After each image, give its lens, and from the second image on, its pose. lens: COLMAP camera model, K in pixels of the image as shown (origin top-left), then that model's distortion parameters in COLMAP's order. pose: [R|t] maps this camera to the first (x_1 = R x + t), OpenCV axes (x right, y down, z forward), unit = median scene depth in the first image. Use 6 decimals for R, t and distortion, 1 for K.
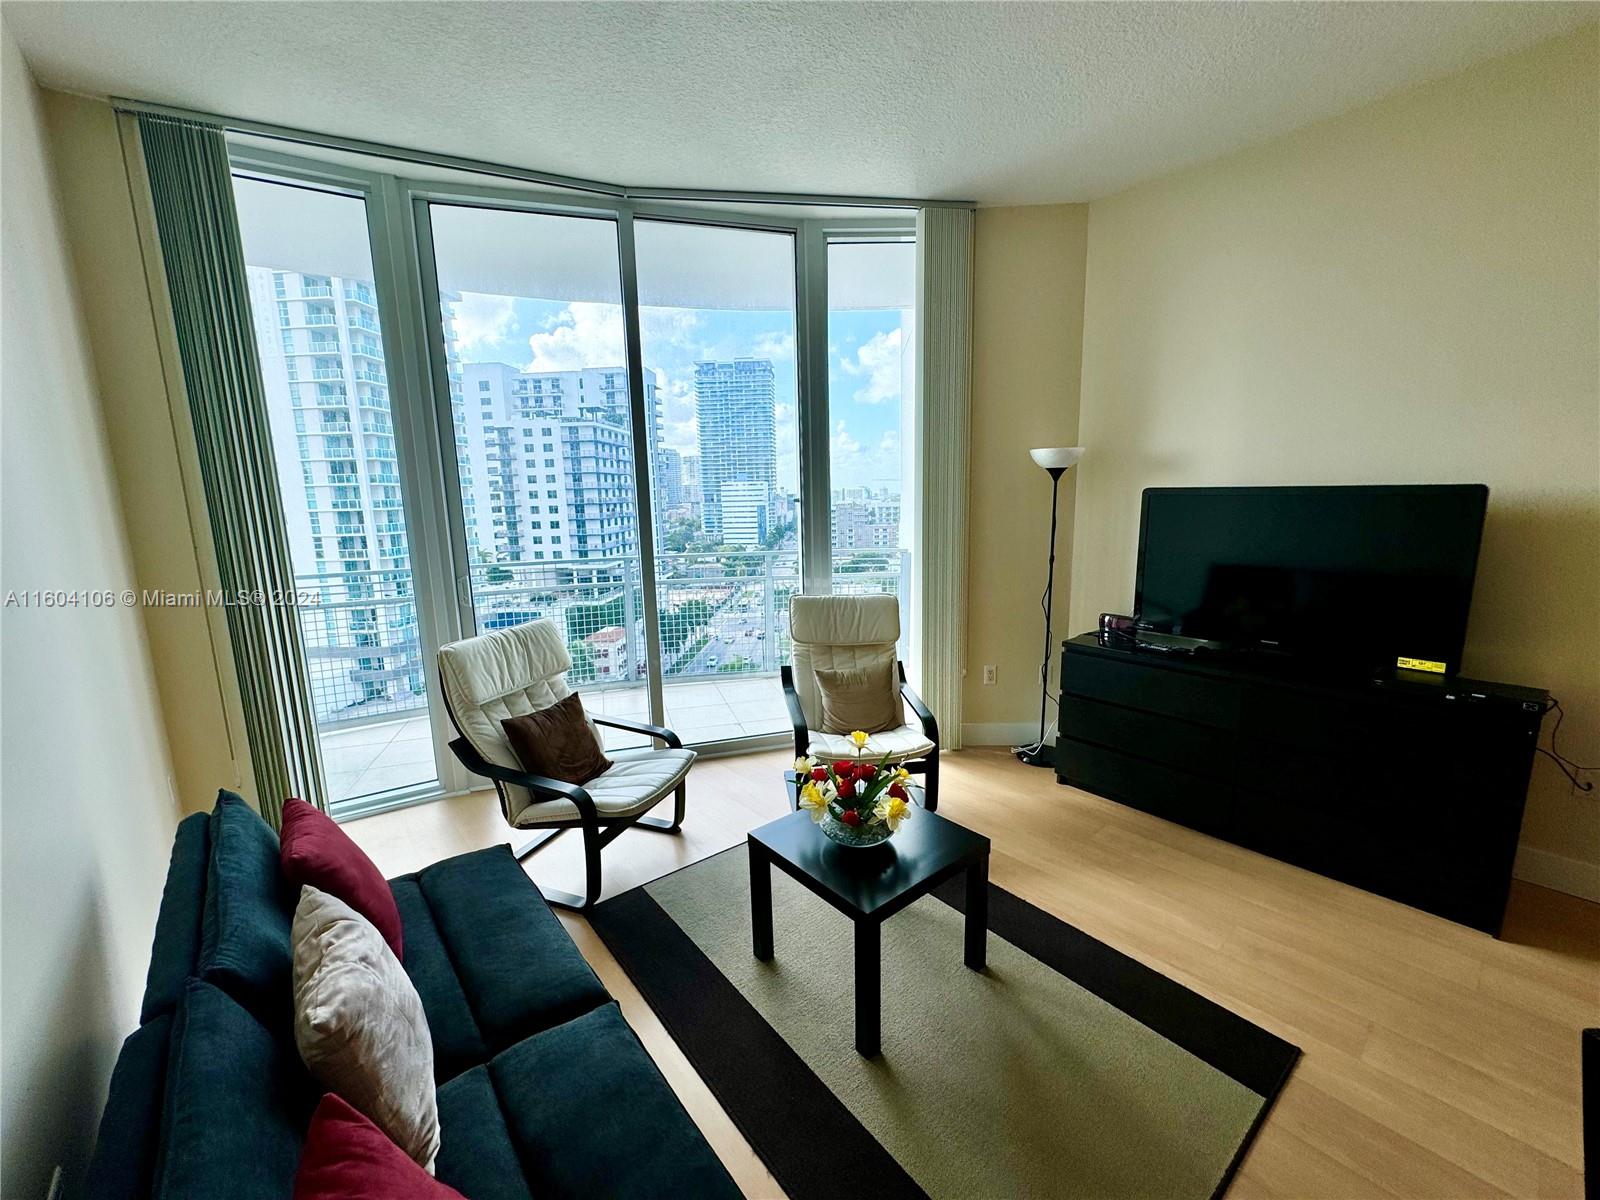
lens RADIAL K [[641.0, 0, 800.0], [0, 641.0, 600.0], [0, 0, 1]] dist [0.002897, 0.000033]
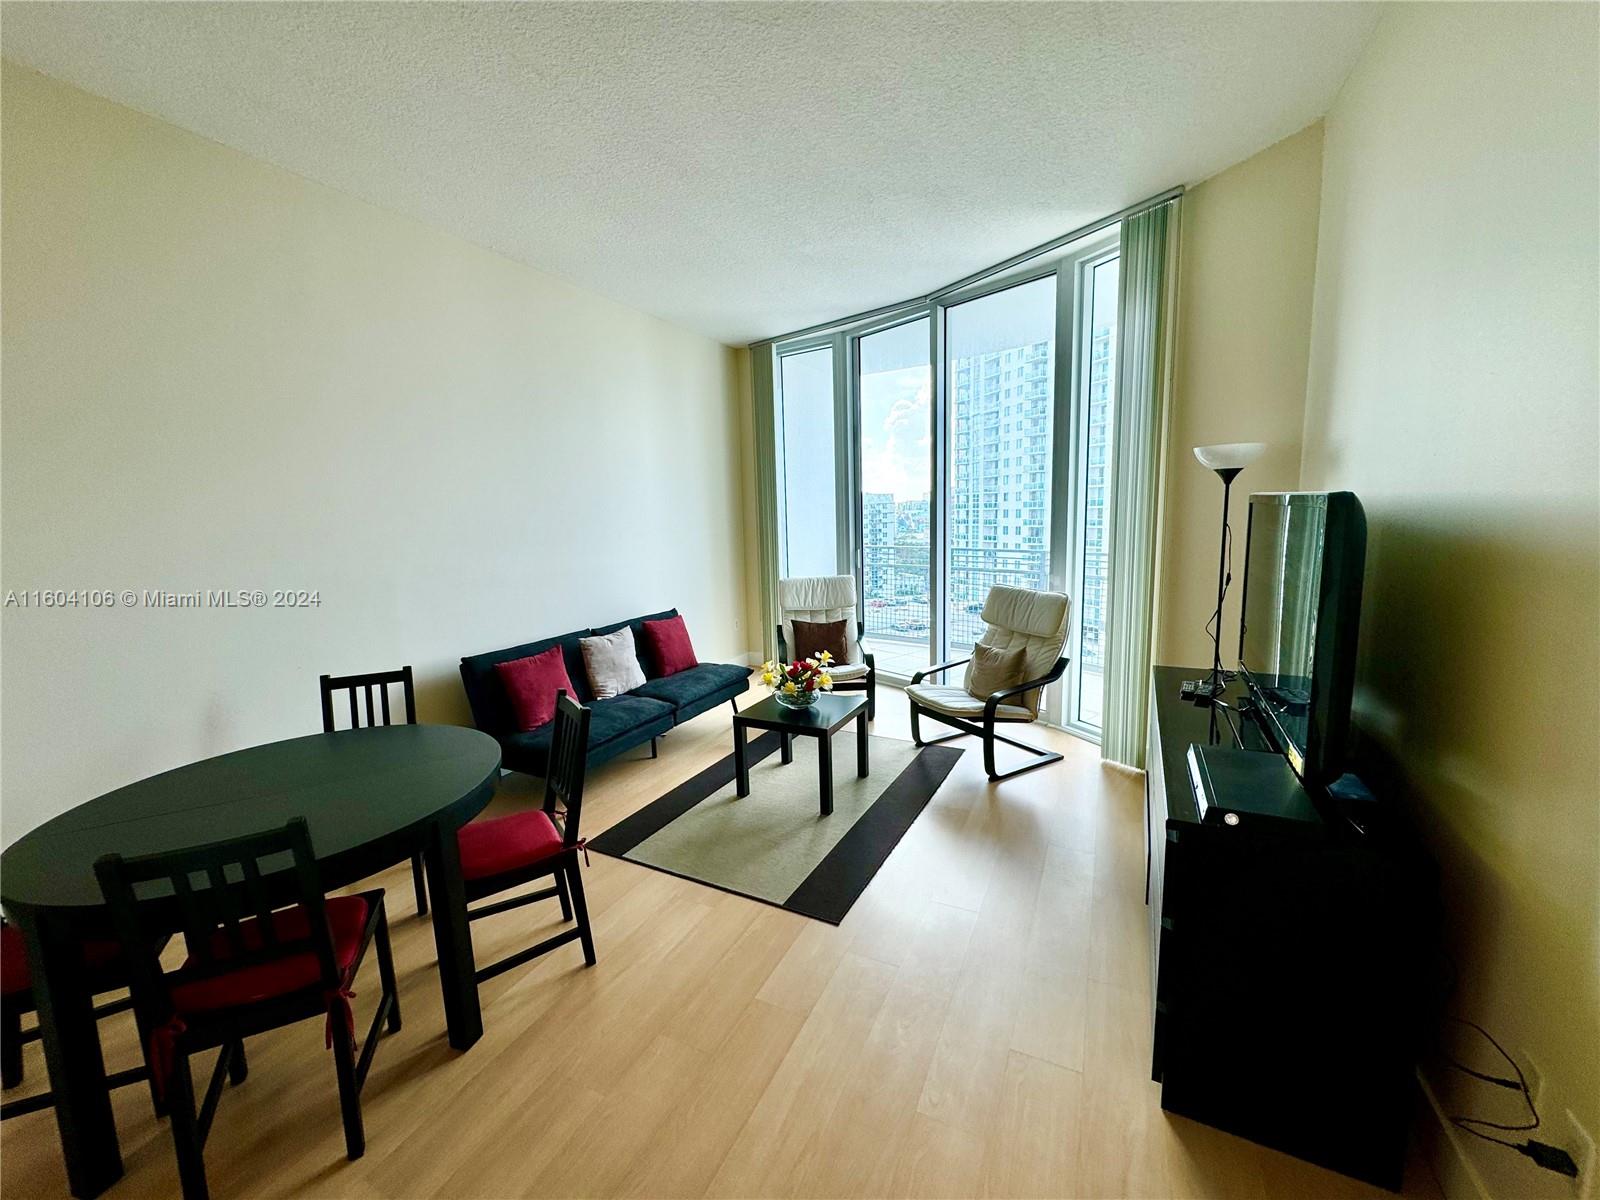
lens RADIAL K [[641.0, 0, 800.0], [0, 641.0, 600.0], [0, 0, 1]] dist [0.002897, 0.000033]
pose [[0.393883, 0.139635, -0.908492, 1.083523], [-0.138419, 0.986133, 0.091556, -0.042451], [0.908678, 0.089690, 0.407749, 0.193380]]
